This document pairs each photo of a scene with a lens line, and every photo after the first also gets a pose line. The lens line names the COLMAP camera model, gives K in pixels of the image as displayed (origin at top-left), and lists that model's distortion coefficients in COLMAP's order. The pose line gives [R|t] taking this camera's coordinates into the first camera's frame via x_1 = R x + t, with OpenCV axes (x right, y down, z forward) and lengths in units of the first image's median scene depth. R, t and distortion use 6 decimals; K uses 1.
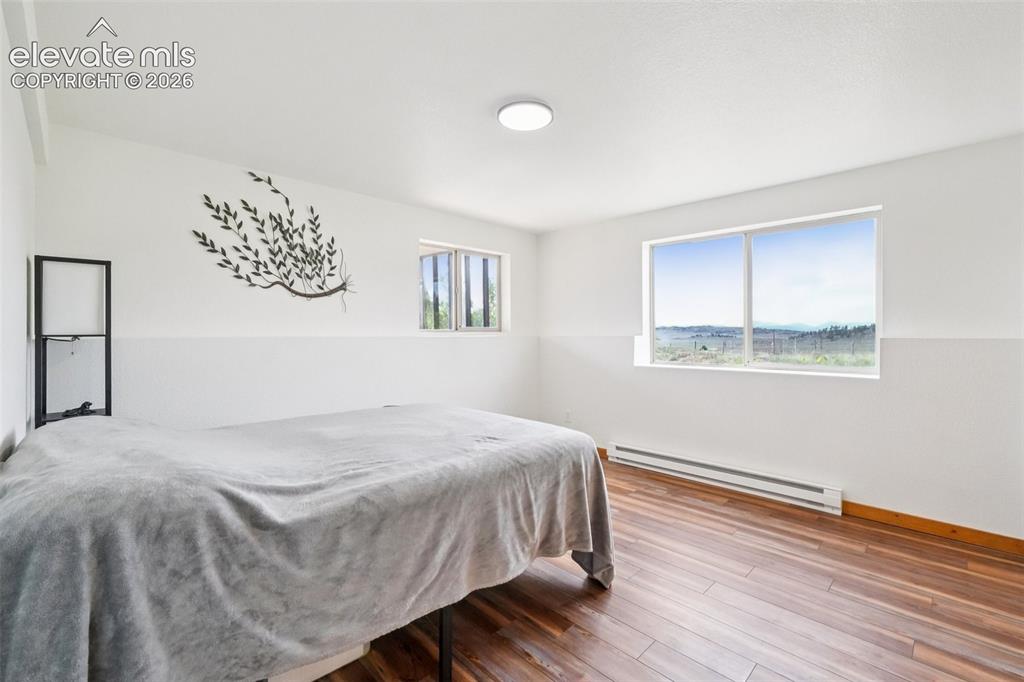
lens RADIAL K [[443.2, 0, 506.4], [0, 443.2, 328.0], [0, 0, 1]] dist [0.003421, 0.001820]
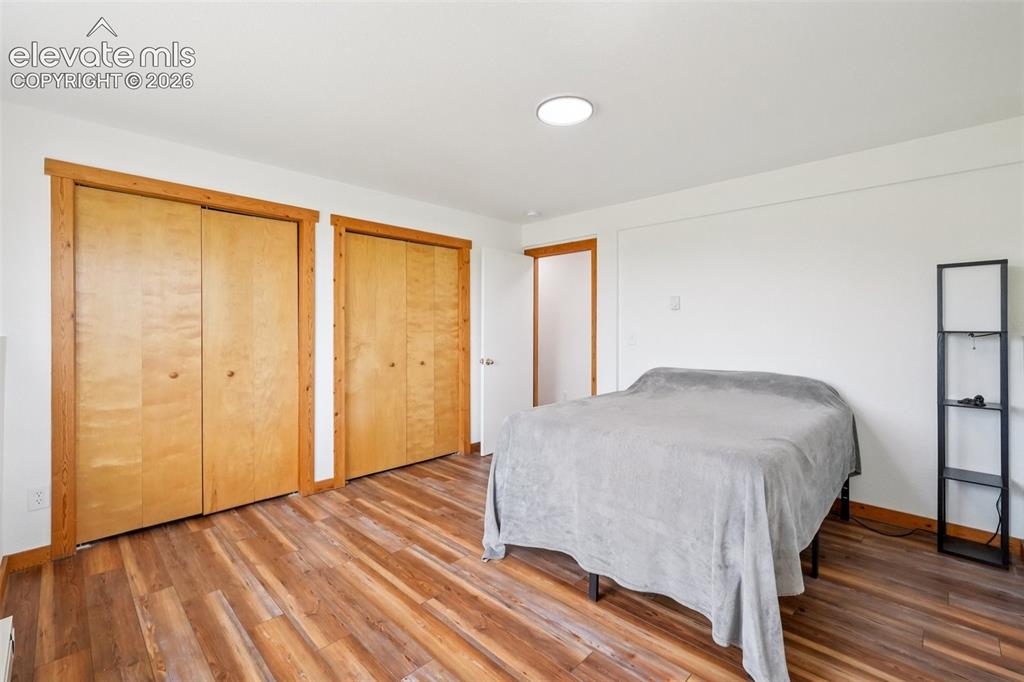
lens RADIAL K [[443.2, 0, 517.9], [0, 443.2, 347.9], [0, 0, 1]] dist [0.003421, 0.001820]
pose [[-0.999444, 0.001294, -0.033323, 0.128136], [0.000329, 0.999581, 0.028954, 0.016657], [0.033347, 0.028927, -0.999025, 1.413752]]
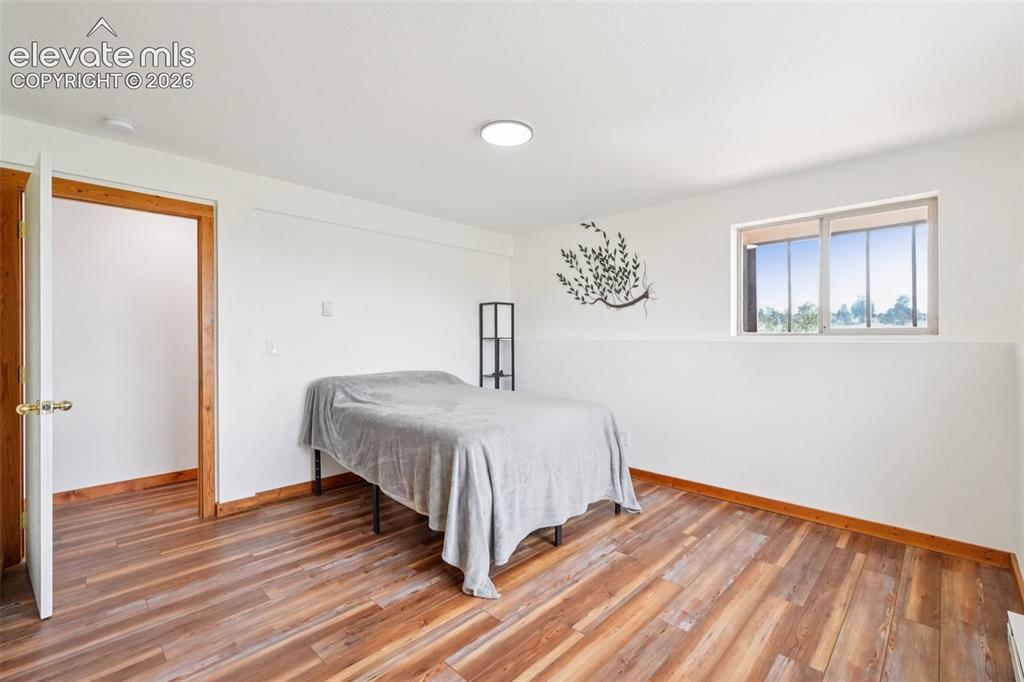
lens RADIAL K [[443.2, 0, 517.2], [0, 443.2, 336.7], [0, 0, 1]] dist [0.003421, 0.001820]
pose [[0.031948, -0.002936, -0.999485, 0.797615], [0.007299, 0.999970, -0.002704, 0.012501], [0.999463, -0.007209, 0.031969, 0.711059]]
